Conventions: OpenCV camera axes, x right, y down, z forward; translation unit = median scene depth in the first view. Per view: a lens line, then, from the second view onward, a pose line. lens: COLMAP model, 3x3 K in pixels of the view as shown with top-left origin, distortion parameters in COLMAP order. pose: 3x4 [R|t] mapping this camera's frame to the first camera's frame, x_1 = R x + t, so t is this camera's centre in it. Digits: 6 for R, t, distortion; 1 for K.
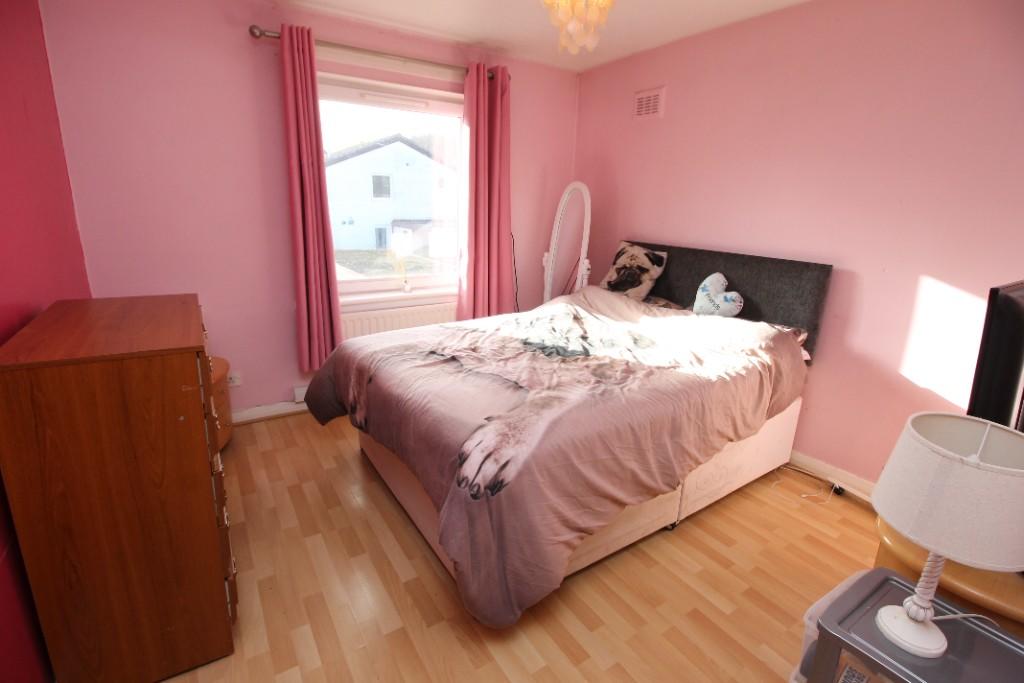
lens RADIAL K [[476.8, 0, 509.7], [0, 476.8, 337.9], [0, 0, 1]] dist [-0.006774, -0.003442]
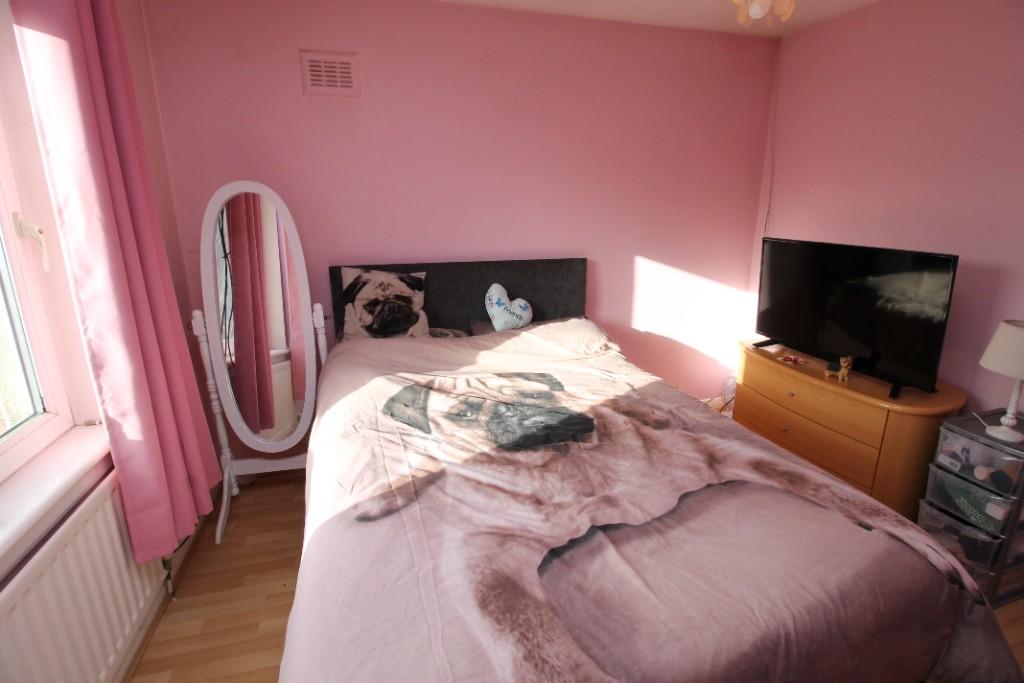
lens RADIAL K [[476.8, 0, 508.9], [0, 476.8, 327.8], [0, 0, 1]] dist [-0.006774, -0.003442]
pose [[0.275249, -0.263457, 0.924569, -0.395864], [0.274433, 0.943233, 0.187075, -0.201022], [-0.921371, 0.202240, 0.331926, 0.619622]]
